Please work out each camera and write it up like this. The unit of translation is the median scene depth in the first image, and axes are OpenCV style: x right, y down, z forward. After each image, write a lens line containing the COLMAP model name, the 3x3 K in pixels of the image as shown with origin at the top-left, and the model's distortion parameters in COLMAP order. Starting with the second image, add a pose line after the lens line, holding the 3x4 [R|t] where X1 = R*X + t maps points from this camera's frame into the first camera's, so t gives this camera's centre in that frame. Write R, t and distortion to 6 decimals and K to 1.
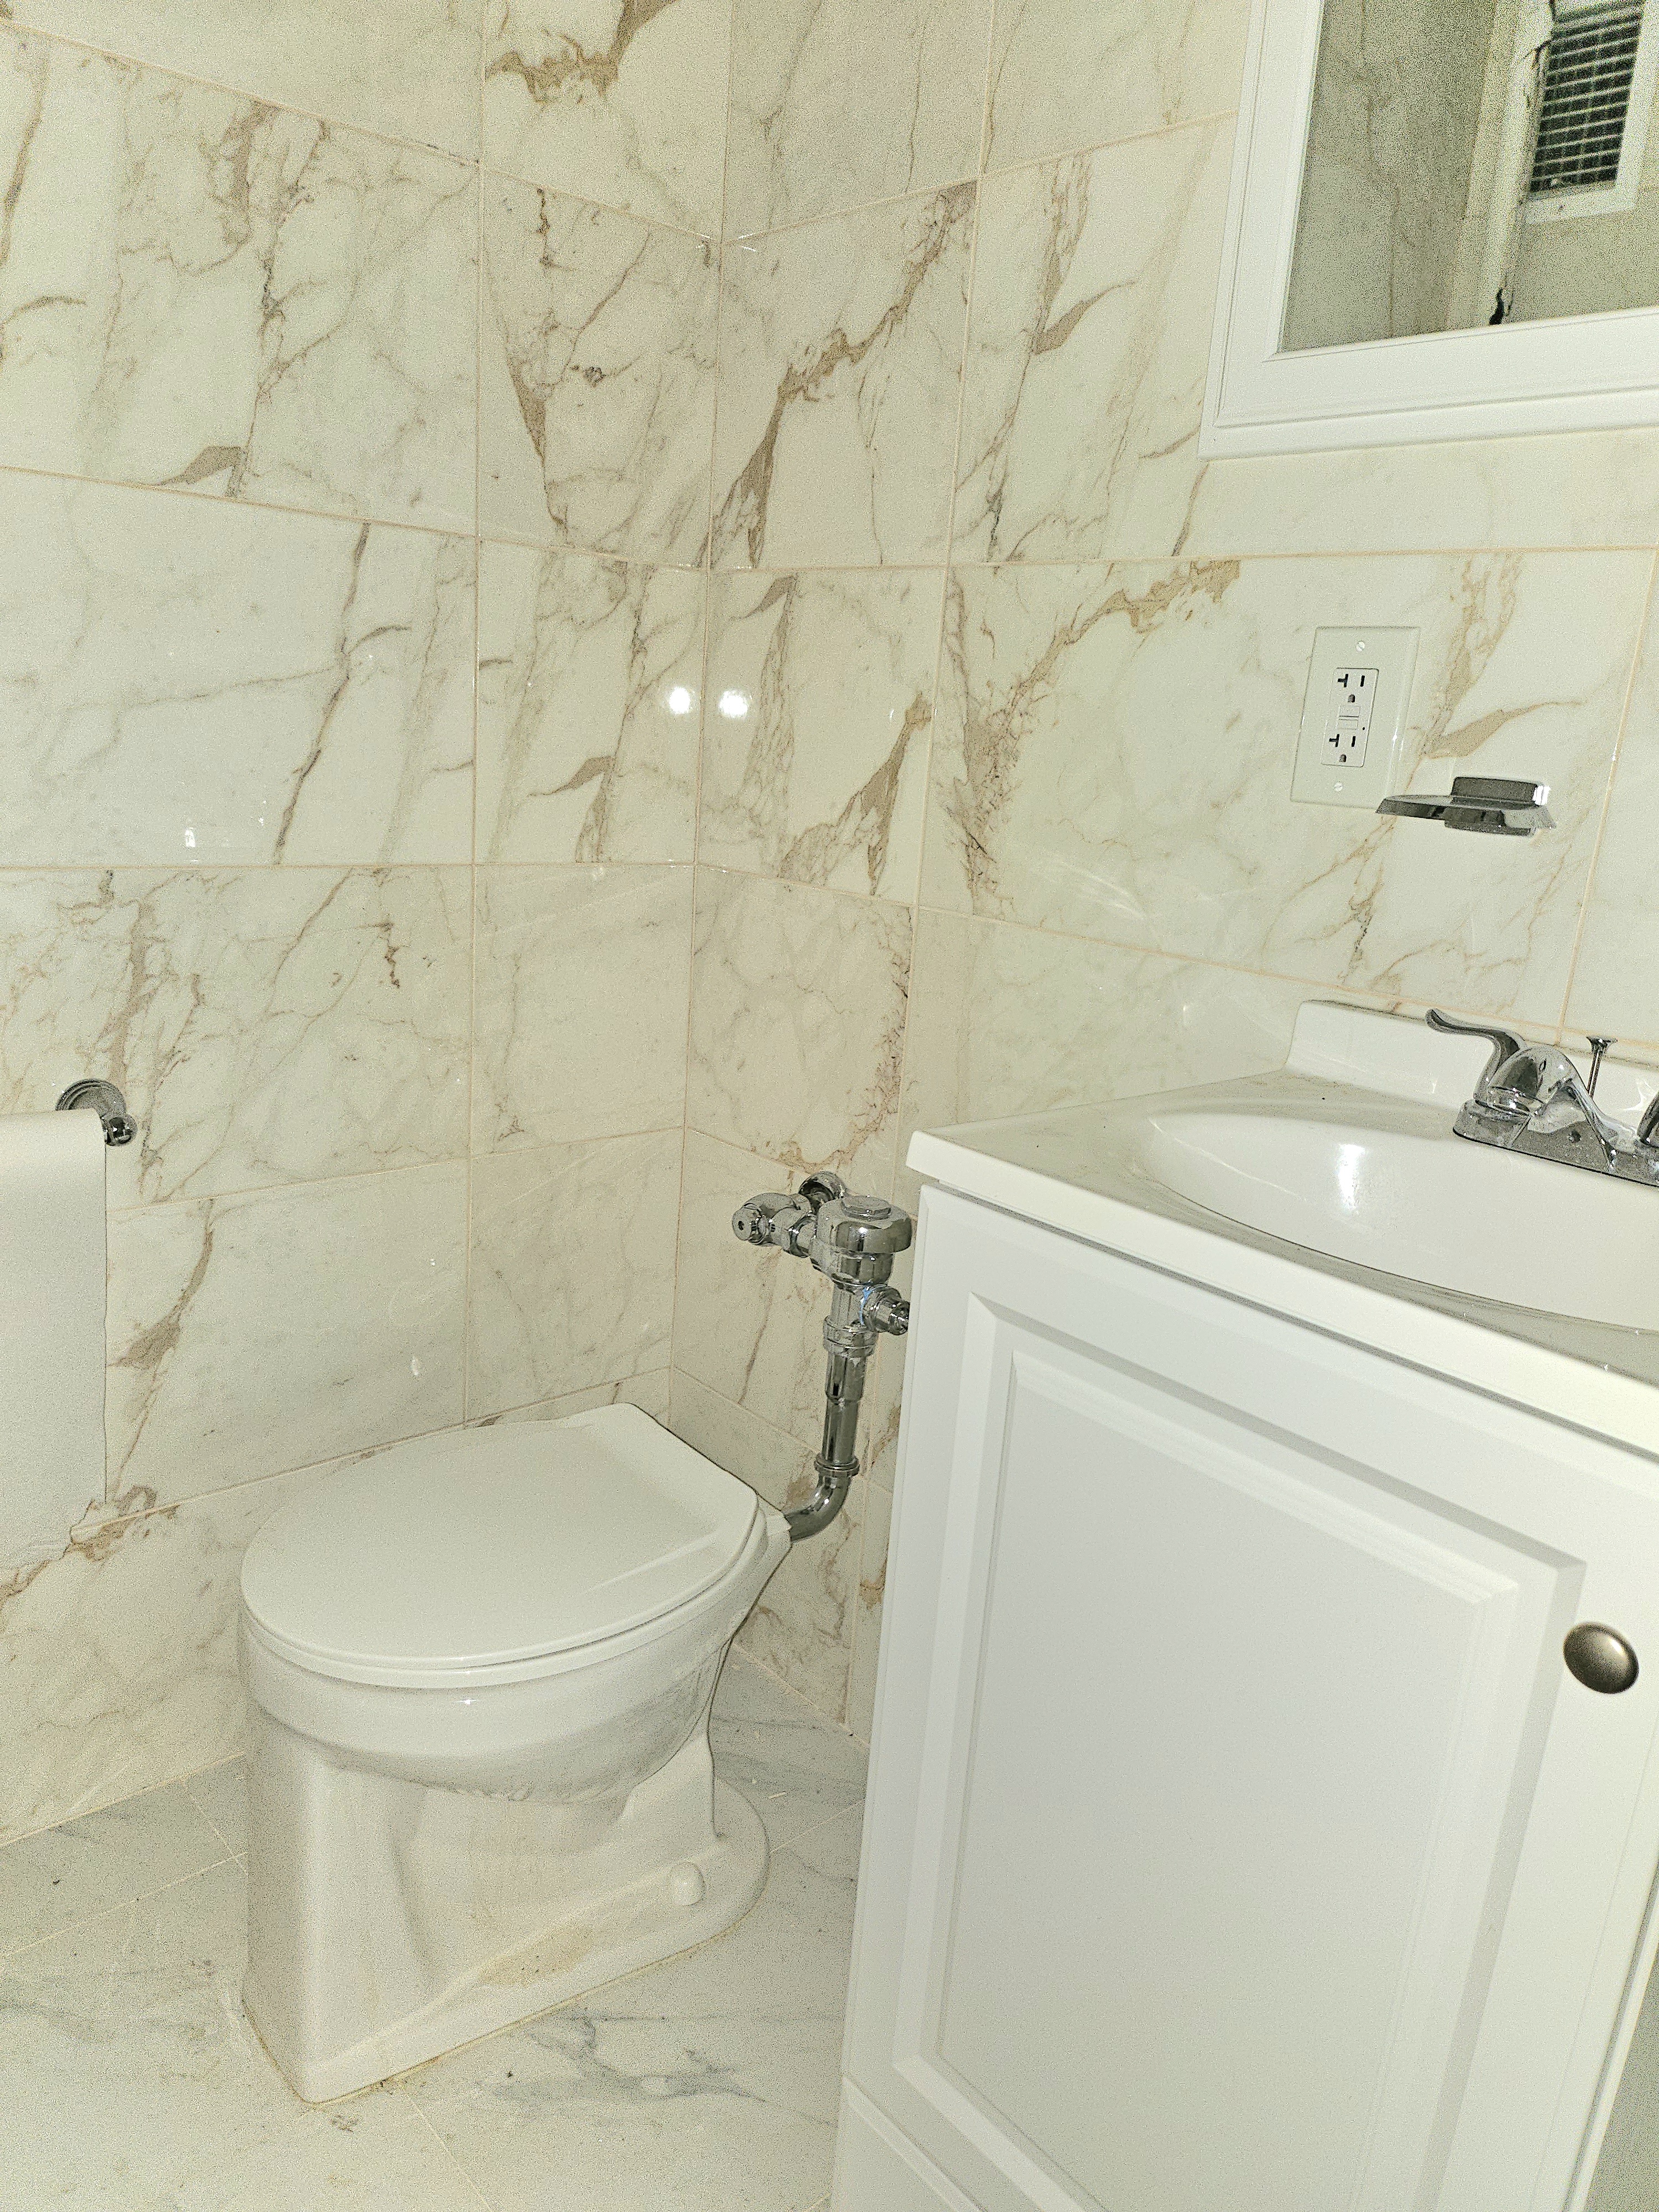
lens RADIAL K [[1565.4, 0, 829.5], [0, 1565.4, 1106.0], [0, 0, 1]] dist [0.106125, -0.107861]
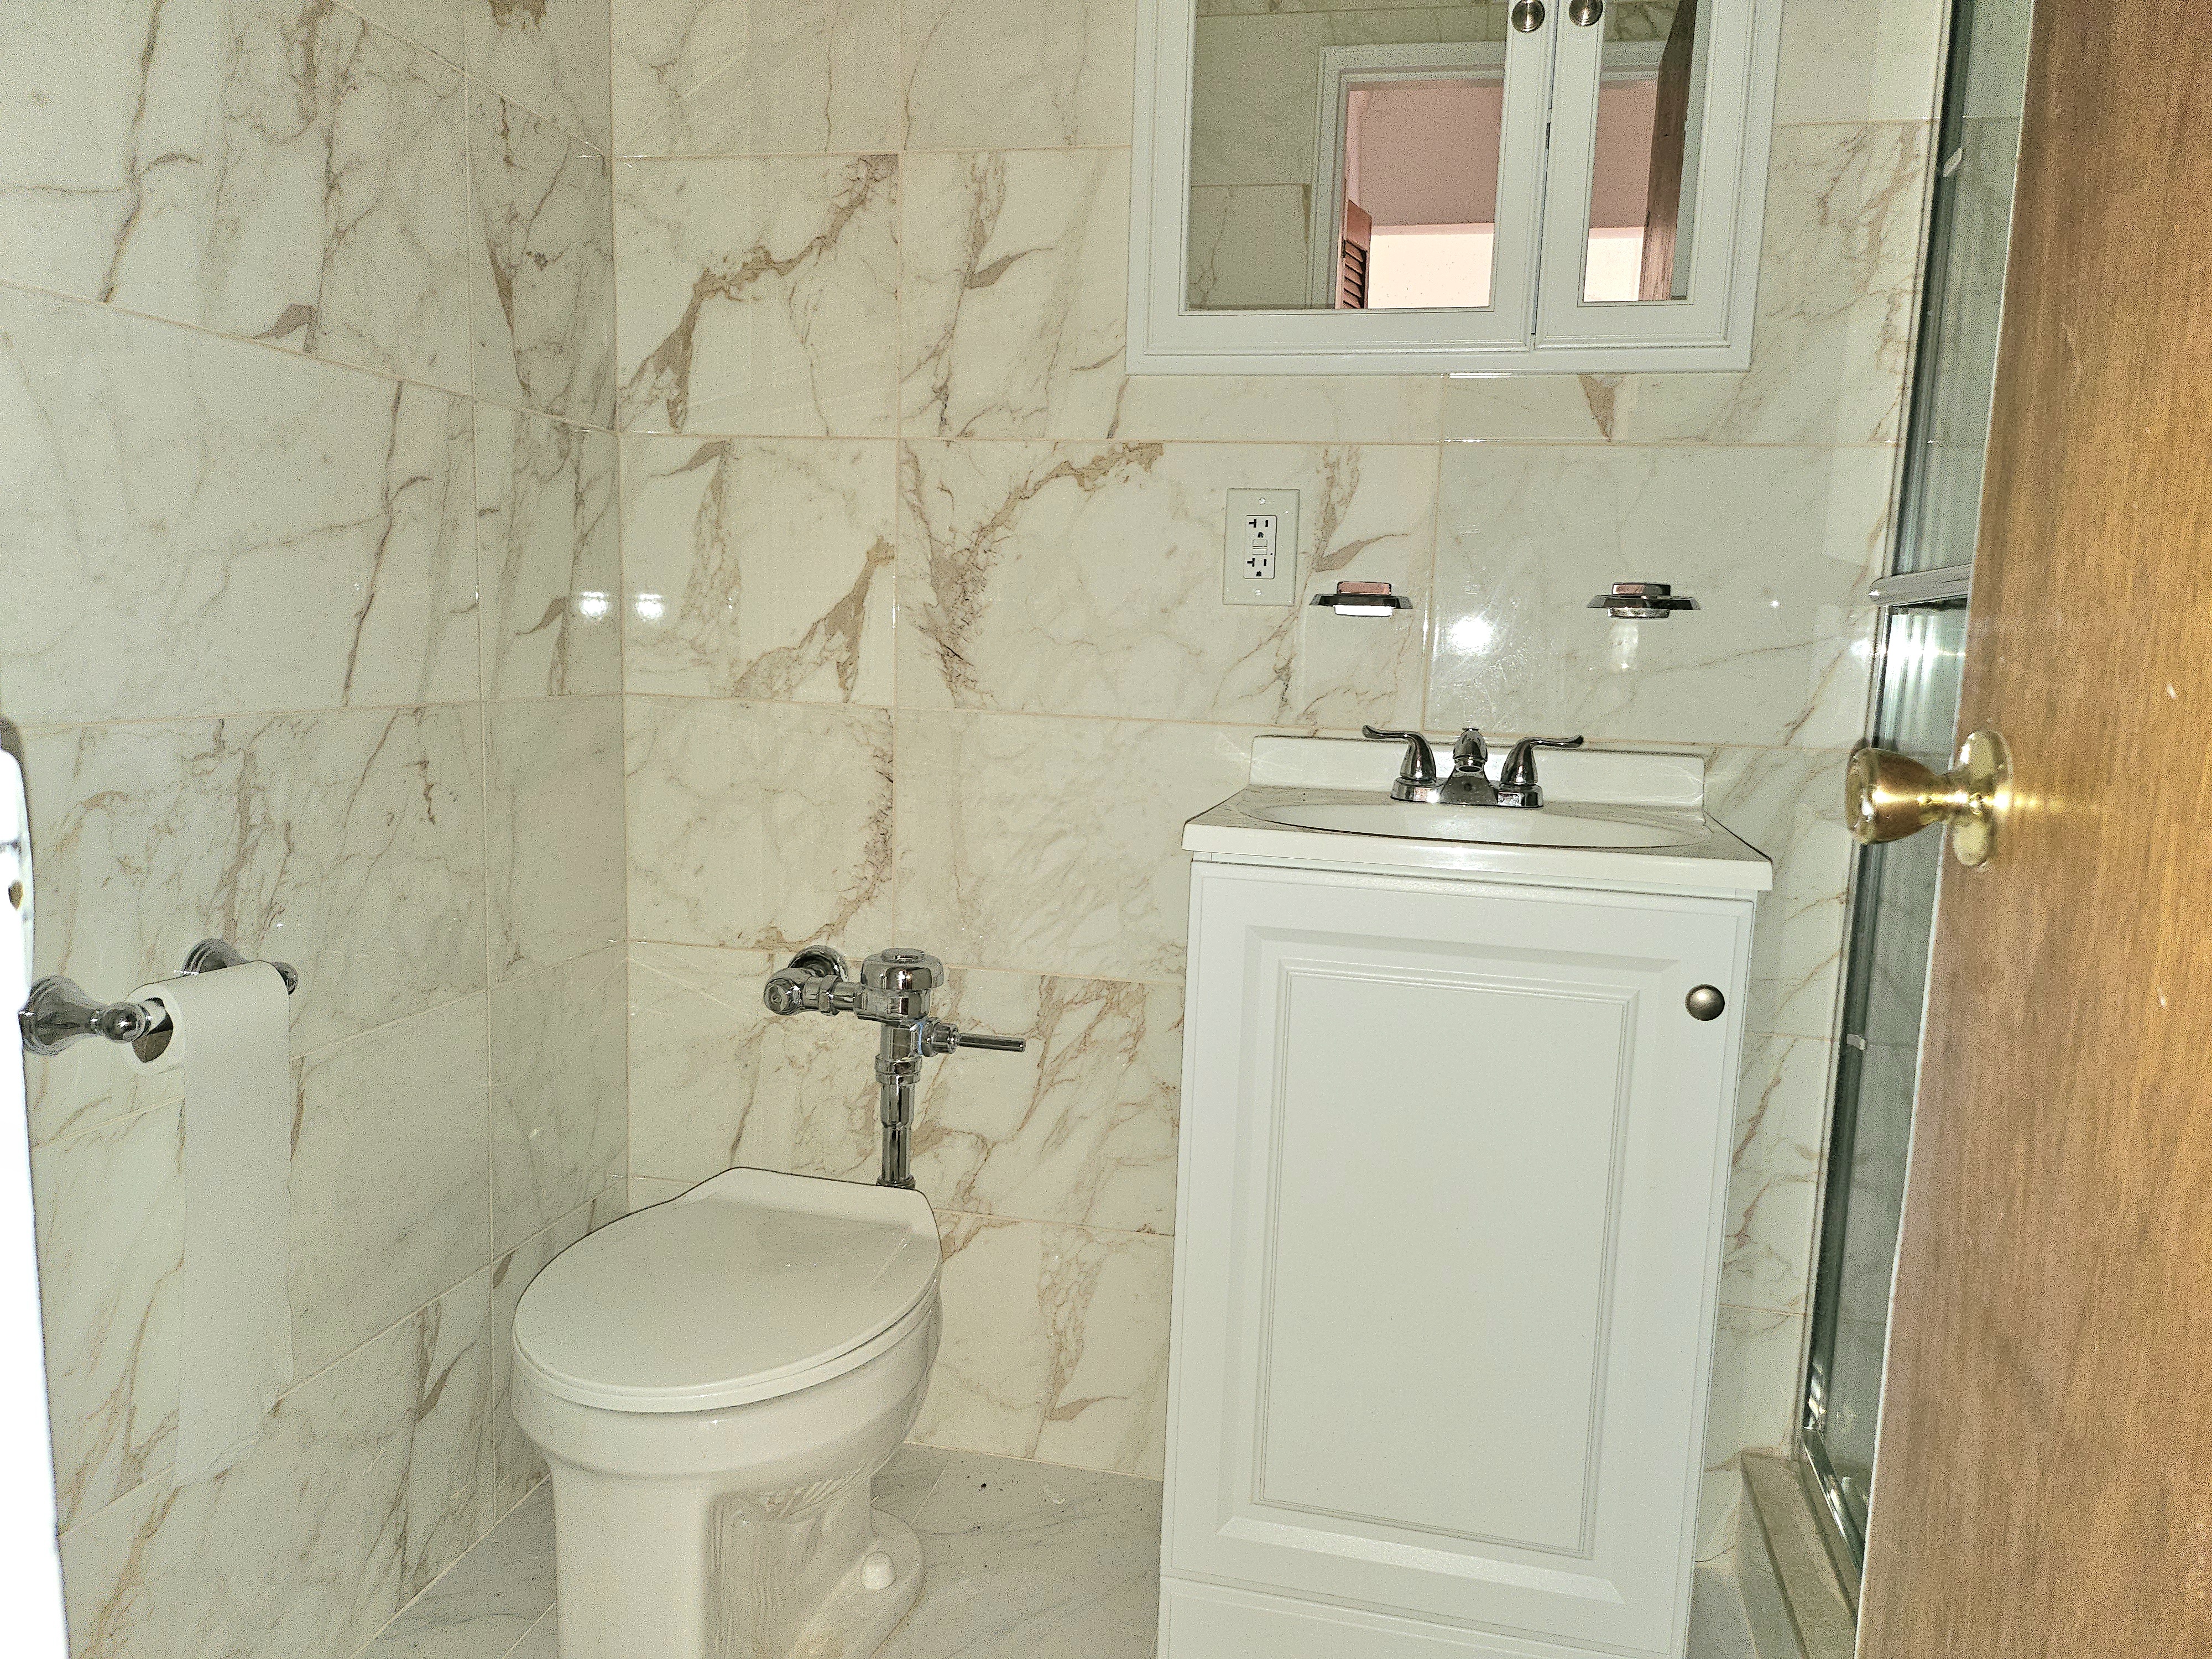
lens RADIAL K [[1565.4, 0, 1104.1], [0, 1565.4, 821.6], [0, 0, 1]] dist [0.106125, -0.107861]
pose [[0.808921, -0.111783, 0.577193, -0.555905], [0.166154, 0.985202, -0.042060, 0.041128], [-0.563950, 0.129926, 0.815524, -0.081850]]
